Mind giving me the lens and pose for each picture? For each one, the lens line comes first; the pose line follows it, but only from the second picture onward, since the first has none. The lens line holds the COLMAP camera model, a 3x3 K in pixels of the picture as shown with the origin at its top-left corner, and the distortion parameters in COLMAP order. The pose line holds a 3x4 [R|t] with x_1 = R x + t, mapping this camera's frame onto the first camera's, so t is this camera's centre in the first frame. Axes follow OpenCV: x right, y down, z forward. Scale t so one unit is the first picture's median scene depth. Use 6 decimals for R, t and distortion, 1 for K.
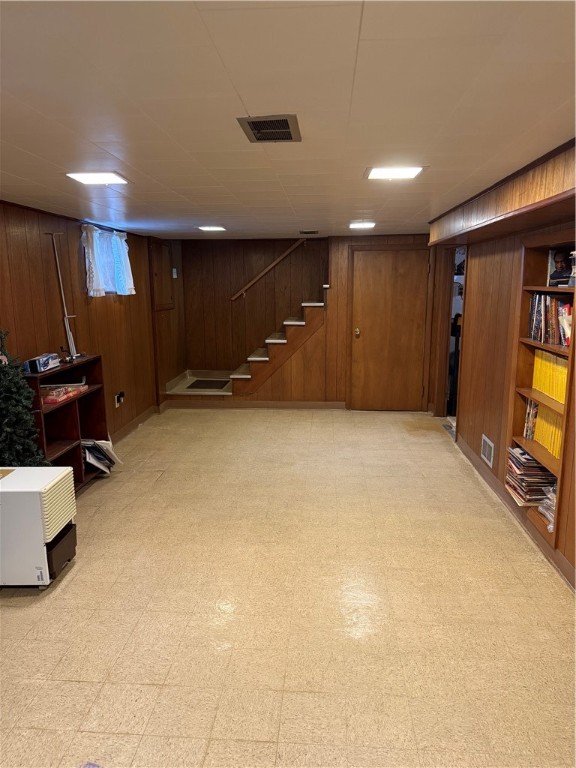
lens RADIAL K [[575.9, 0, 288.0], [0, 575.9, 384.0], [0, 0, 1]] dist [-0.002127, -0.000200]
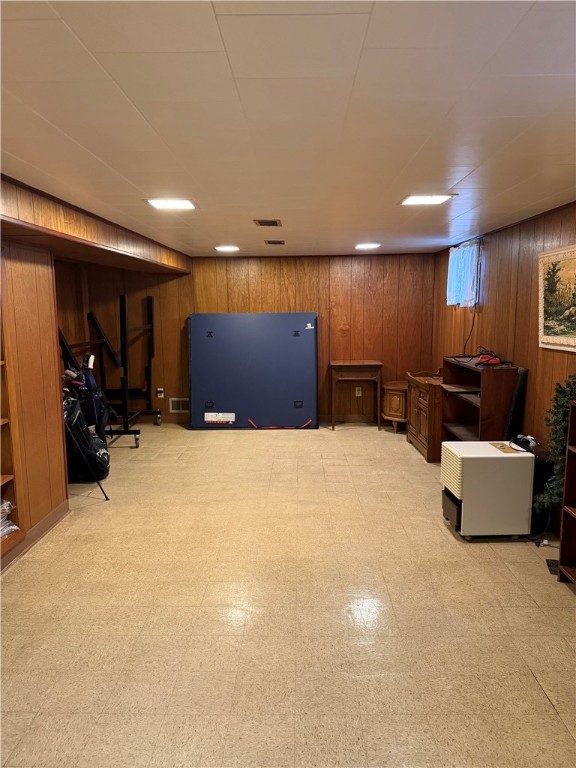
lens RADIAL K [[575.9, 0, 288.0], [0, 575.9, 384.0], [0, 0, 1]] dist [-0.002127, -0.000200]
pose [[-0.998769, 0.019266, -0.045712, 0.004217], [0.004467, 0.952686, 0.303924, -0.302814], [0.049405, 0.303346, -0.951599, 1.851017]]
